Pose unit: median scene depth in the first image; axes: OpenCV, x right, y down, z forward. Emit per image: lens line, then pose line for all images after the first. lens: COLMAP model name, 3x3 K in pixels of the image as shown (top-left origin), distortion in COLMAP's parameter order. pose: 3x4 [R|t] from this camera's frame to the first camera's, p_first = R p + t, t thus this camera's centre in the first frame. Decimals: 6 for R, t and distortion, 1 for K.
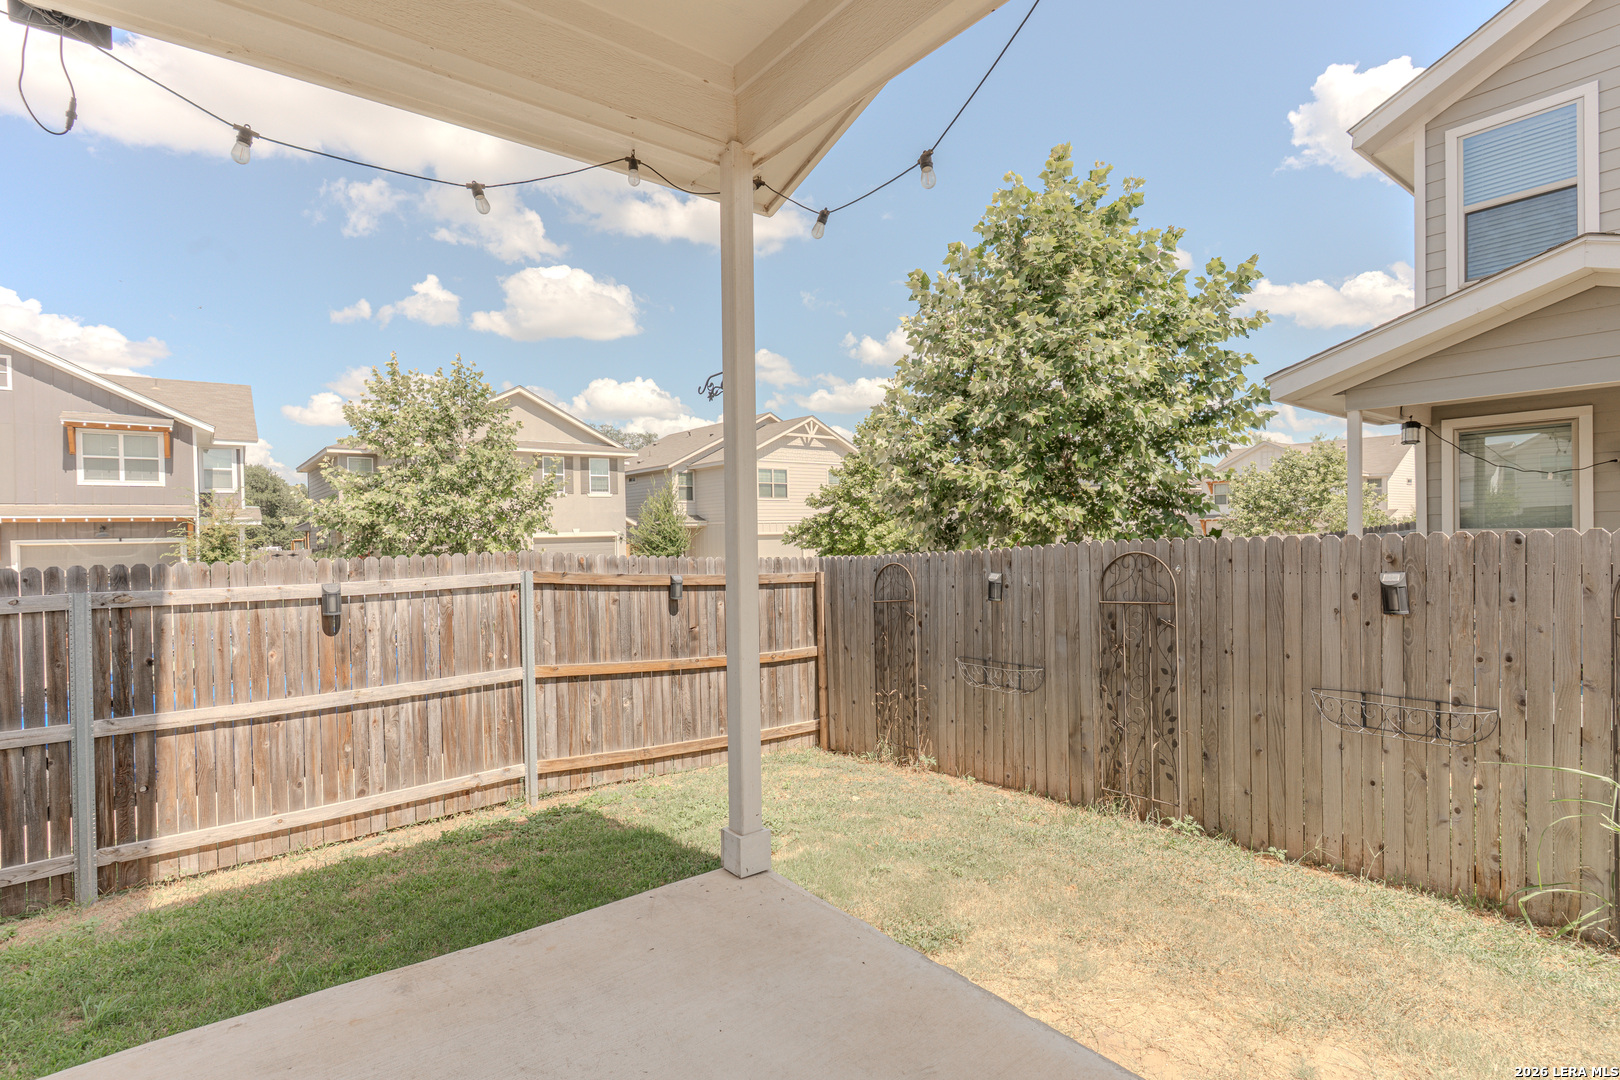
lens RADIAL K [[771.5, 0, 812.6], [0, 771.5, 537.2], [0, 0, 1]] dist [0.005150, -0.001348]
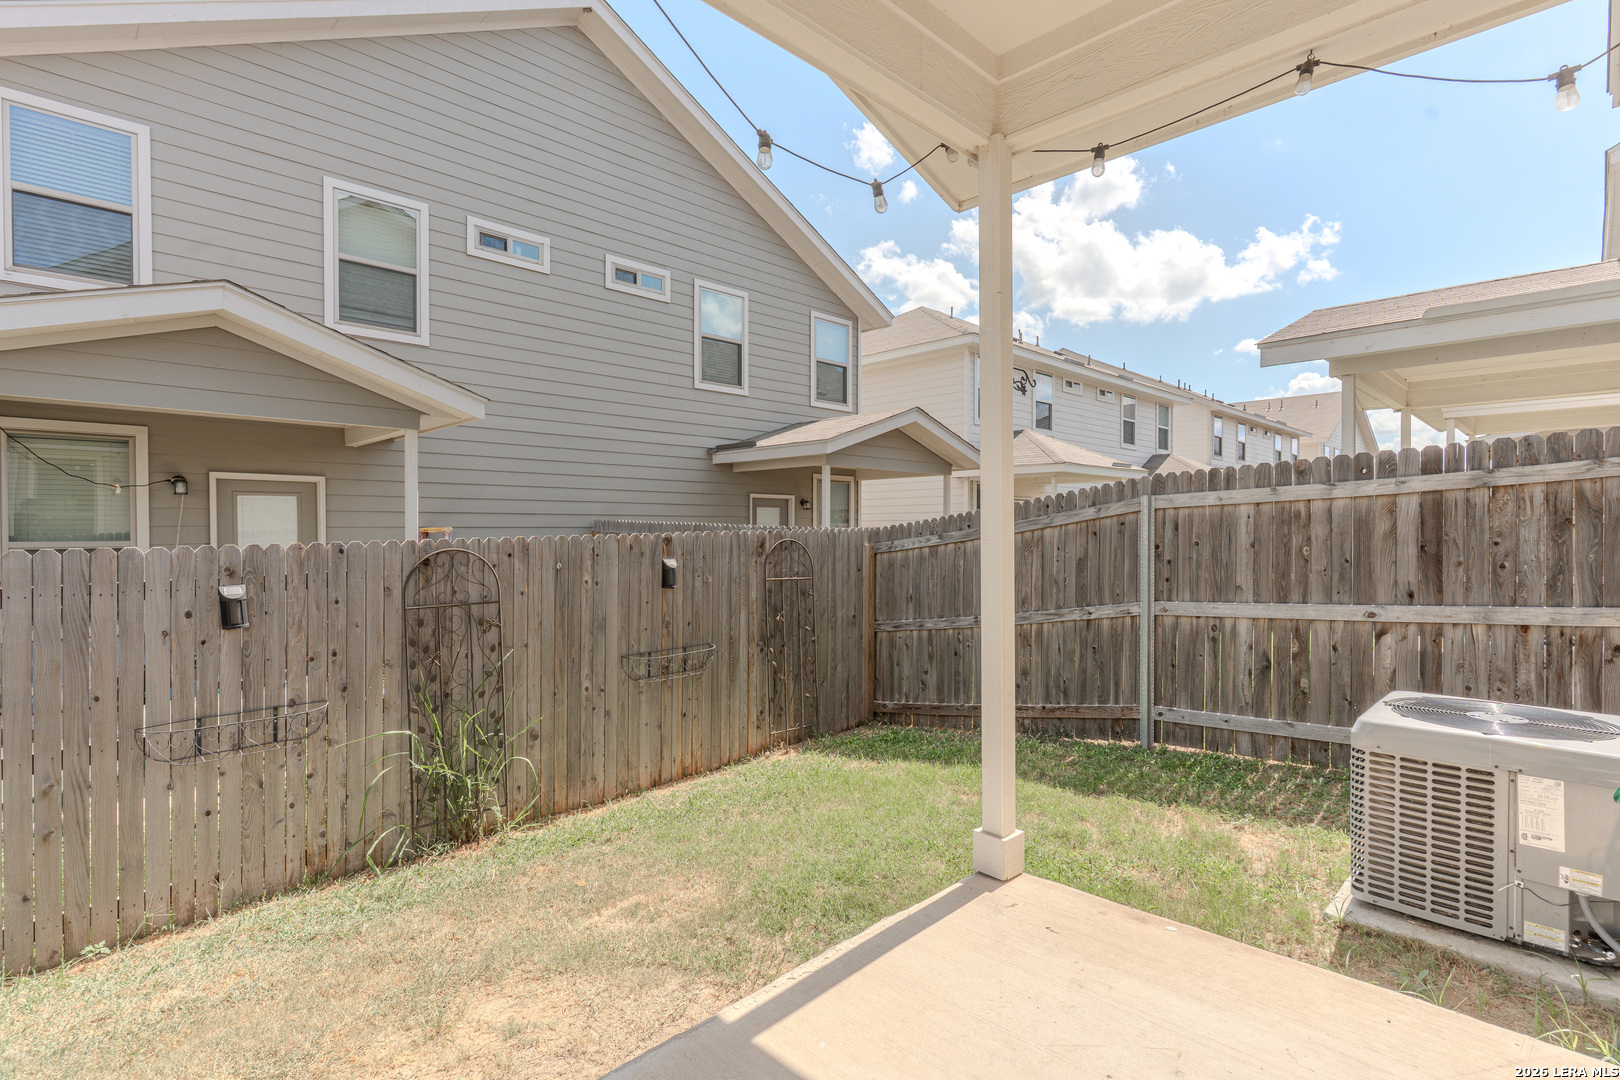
lens RADIAL K [[771.5, 0, 812.4], [0, 771.5, 538.5], [0, 0, 1]] dist [0.005150, -0.001348]
pose [[-0.097881, 0.007114, 0.995173, -0.285030], [0.011201, 0.999919, -0.006046, 0.001093], [-0.995135, 0.010555, -0.097952, 0.374661]]
